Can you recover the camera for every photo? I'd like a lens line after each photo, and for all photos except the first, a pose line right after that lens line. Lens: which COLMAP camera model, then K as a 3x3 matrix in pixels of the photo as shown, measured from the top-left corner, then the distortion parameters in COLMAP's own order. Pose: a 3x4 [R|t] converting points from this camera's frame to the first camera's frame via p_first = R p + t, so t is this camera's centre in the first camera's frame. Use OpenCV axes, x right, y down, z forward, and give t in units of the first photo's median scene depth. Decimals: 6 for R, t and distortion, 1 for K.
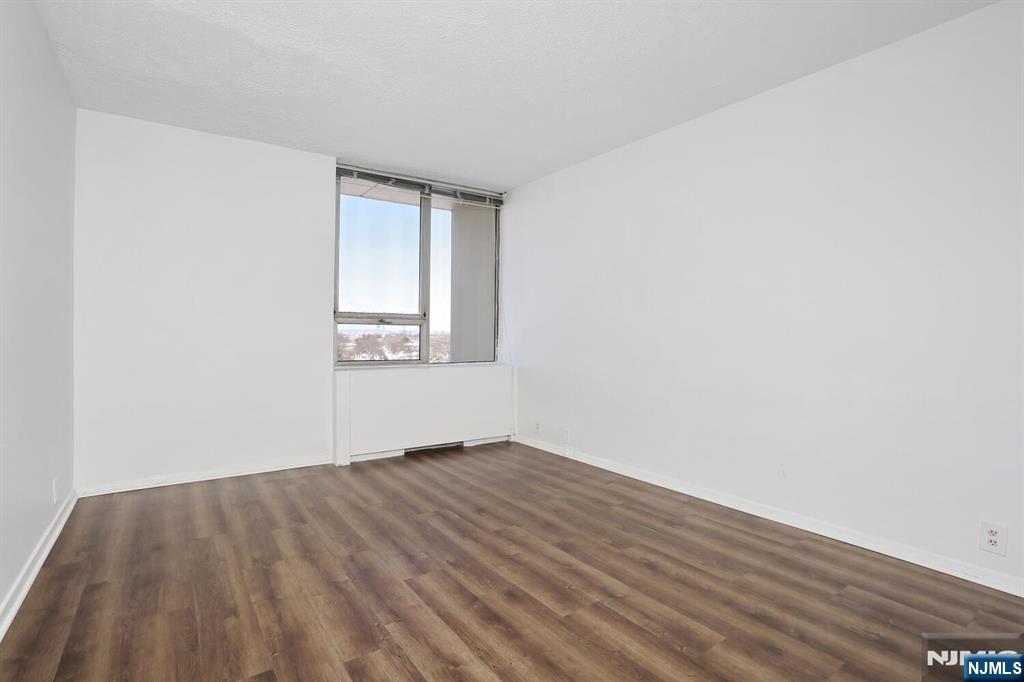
lens RADIAL K [[496.2, 0, 508.6], [0, 496.2, 337.7], [0, 0, 1]] dist [-0.077426, 0.031438]
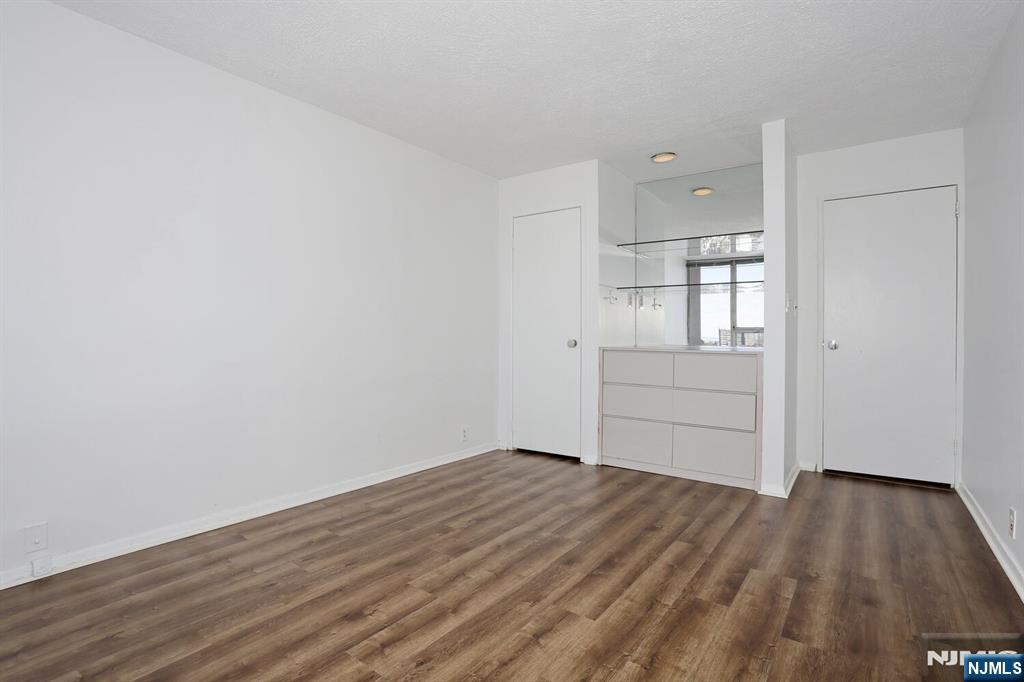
lens RADIAL K [[496.2, 0, 508.6], [0, 496.2, 337.7], [0, 0, 1]] dist [-0.077426, 0.031438]
pose [[-0.307004, -0.013403, 0.951614, -0.811767], [0.005277, 0.999861, 0.015785, -0.011183], [-0.951694, 0.009868, -0.306890, 1.168246]]
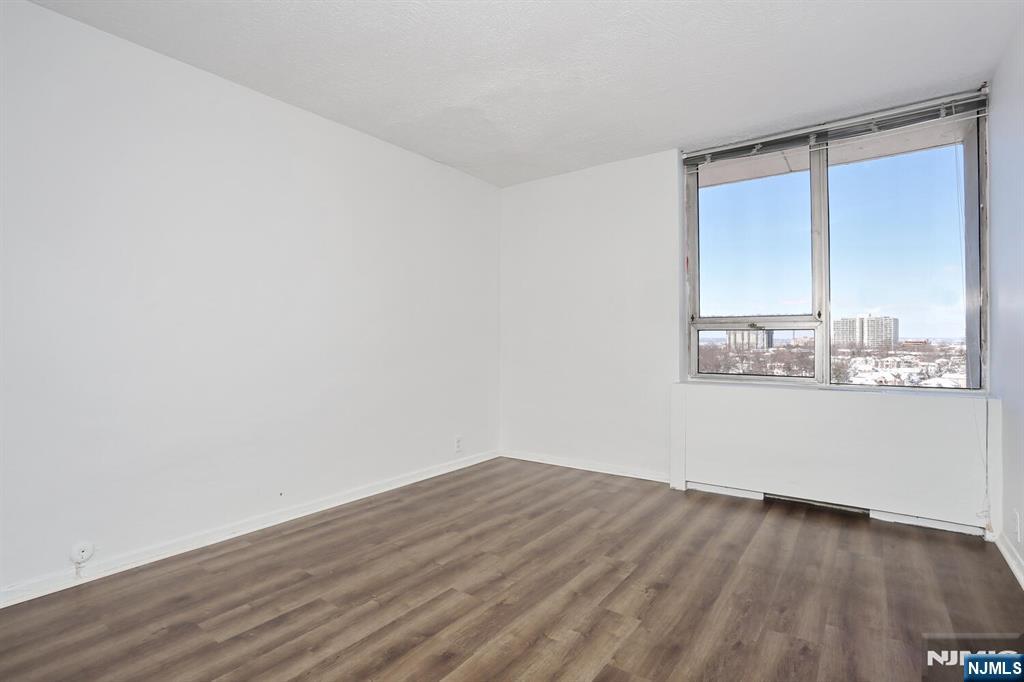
lens RADIAL K [[496.2, 0, 508.6], [0, 496.2, 337.7], [0, 0, 1]] dist [-0.077426, 0.031438]
pose [[0.308856, -0.014372, -0.951000, 0.648174], [-0.004600, 0.999852, -0.016605, 0.001281], [0.951098, 0.009503, 0.308744, 0.665261]]
